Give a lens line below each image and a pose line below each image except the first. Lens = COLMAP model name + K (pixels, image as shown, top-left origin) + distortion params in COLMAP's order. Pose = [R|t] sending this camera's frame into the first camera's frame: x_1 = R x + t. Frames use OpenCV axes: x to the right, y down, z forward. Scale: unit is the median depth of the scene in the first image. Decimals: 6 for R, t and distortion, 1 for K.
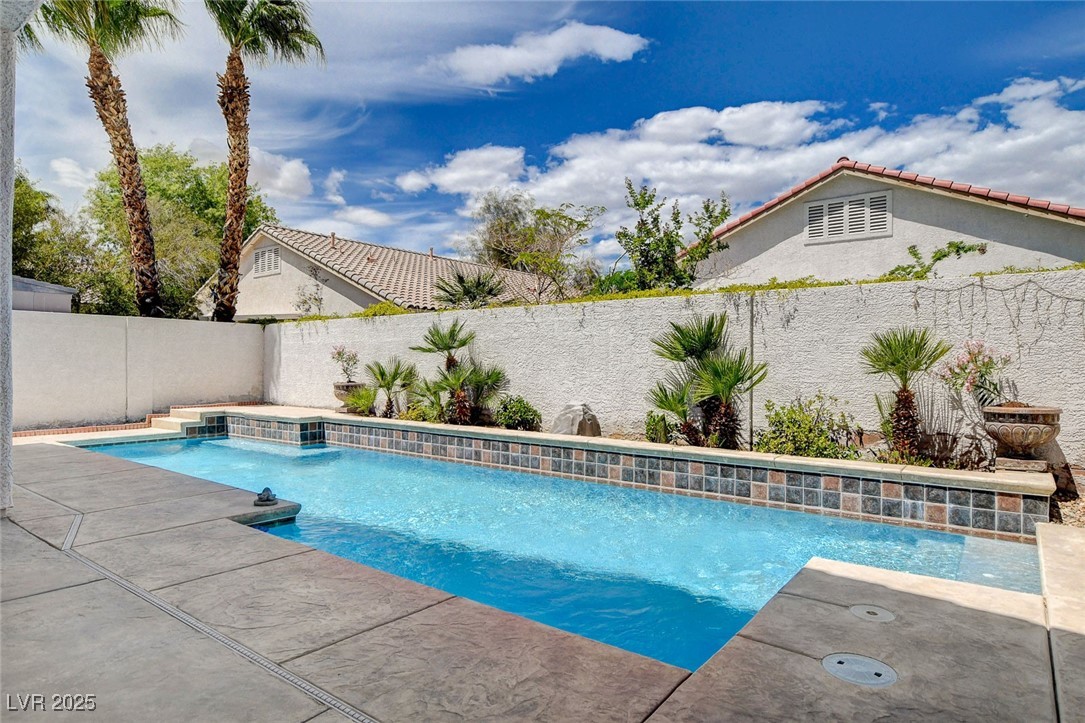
lens RADIAL K [[630.6, 0, 539.5], [0, 630.6, 361.9], [0, 0, 1]] dist [-0.009155, -0.000954]
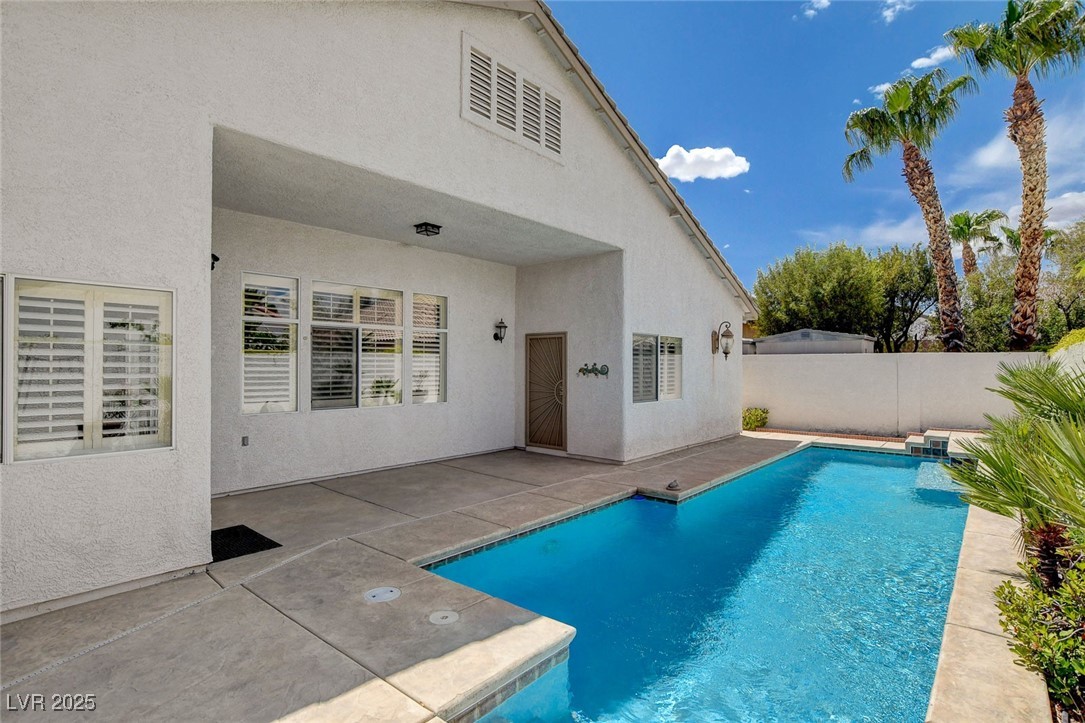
lens RADIAL K [[533.0, 0, 542.5], [0, 533.0, 361.5], [0, 0, 1]] dist [-0.019657, 0.000815]
pose [[-0.057637, -0.014466, -0.998233, 0.733265], [0.001006, 0.999894, -0.014548, -0.066347], [0.998337, -0.001843, -0.057616, 0.552738]]
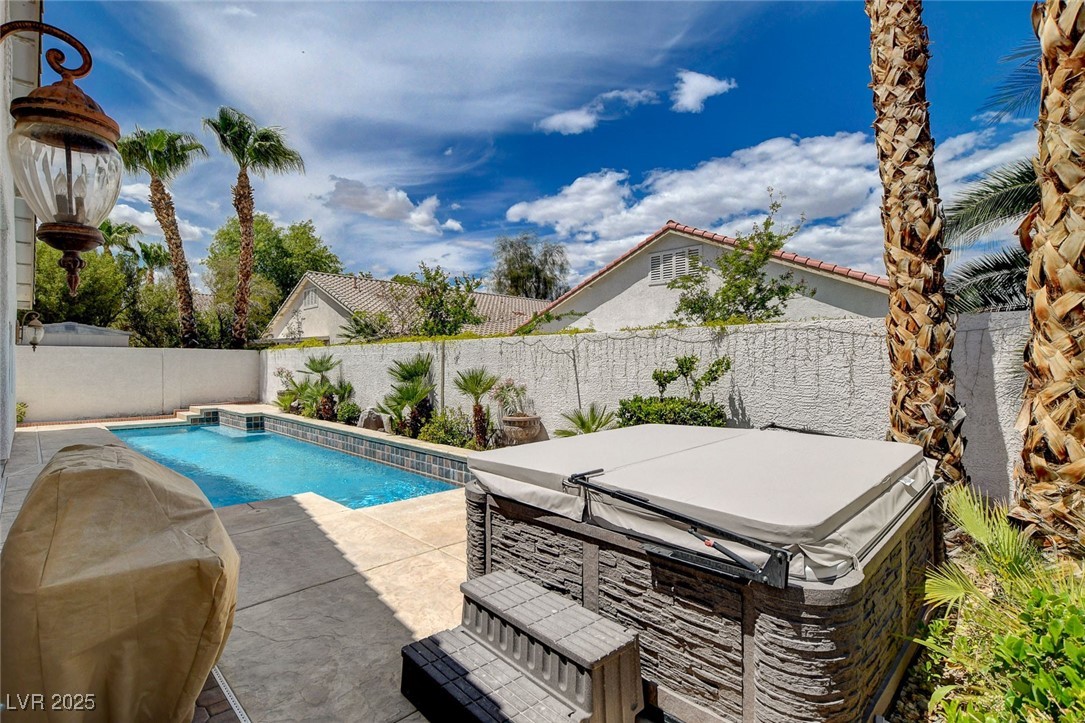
lens RADIAL K [[533.0, 0, 542.5], [0, 533.0, 361.5], [0, 0, 1]] dist [-0.019657, 0.000815]
pose [[0.990890, -0.003089, -0.134637, 0.772719], [0.003103, 0.999995, -0.000106, -0.057564], [0.134636, -0.000313, 0.990895, -0.320639]]
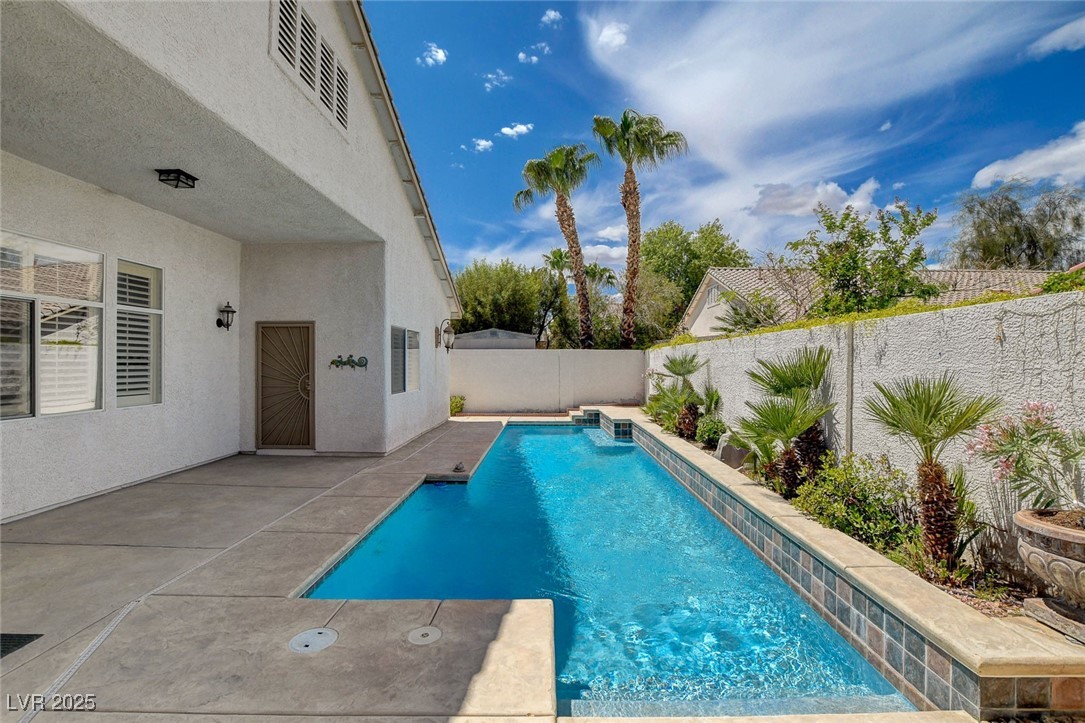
lens RADIAL K [[495.7, 0, 539.9], [0, 495.7, 362.2], [0, 0, 1]] dist [-0.030216, 0.001022]
pose [[0.595949, -0.005987, -0.803000, 0.620095], [0.006432, 0.999976, -0.002682, -0.057794], [0.802997, -0.003567, 0.595973, 0.260677]]
